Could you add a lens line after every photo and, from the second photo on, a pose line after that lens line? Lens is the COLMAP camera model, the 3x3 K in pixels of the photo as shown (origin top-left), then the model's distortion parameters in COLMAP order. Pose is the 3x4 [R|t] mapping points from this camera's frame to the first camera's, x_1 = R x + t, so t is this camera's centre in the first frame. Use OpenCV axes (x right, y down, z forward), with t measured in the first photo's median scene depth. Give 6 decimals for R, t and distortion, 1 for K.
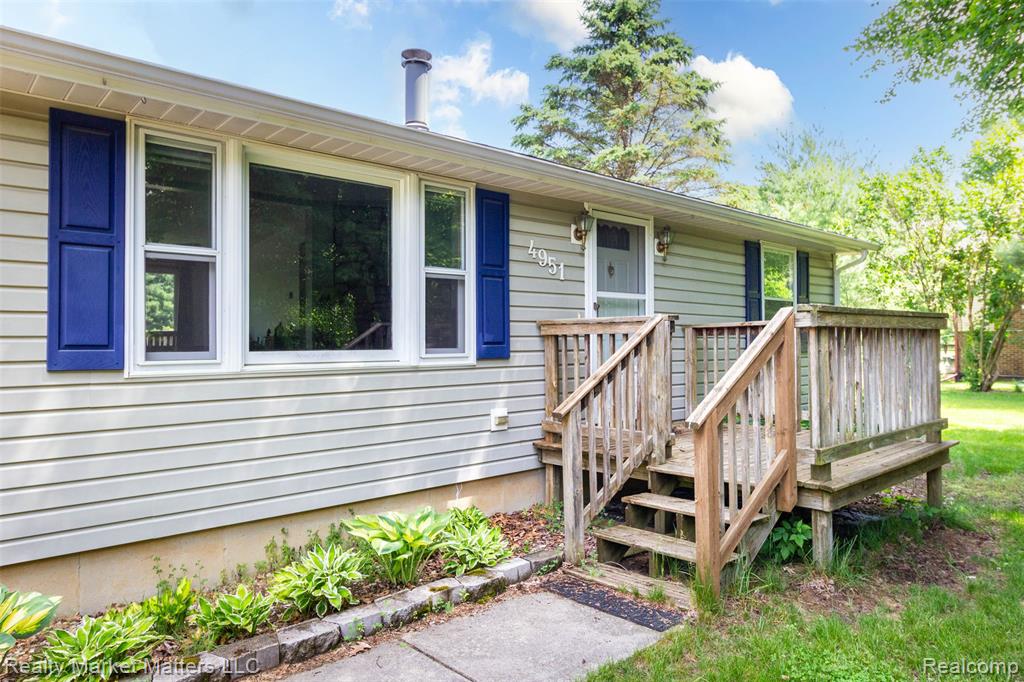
lens RADIAL K [[661.8, 0, 512.0], [0, 661.8, 341.0], [0, 0, 1]] dist [-0.000011, -0.001138]
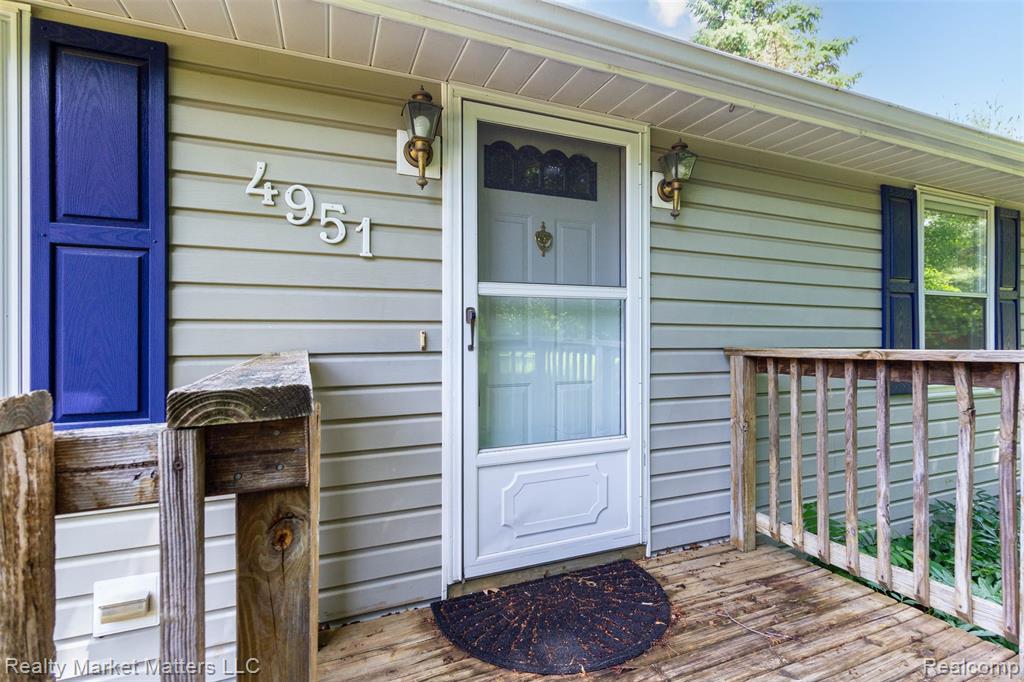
lens RADIAL K [[484.4, 0, 514.7], [0, 484.4, 321.5], [0, 0, 1]] dist [0.002802, 0.001040]
pose [[0.946007, 0.004137, -0.324121, 0.234538], [-0.008895, 0.999873, -0.013198, -0.039486], [0.324025, 0.015369, 0.945924, 0.626865]]
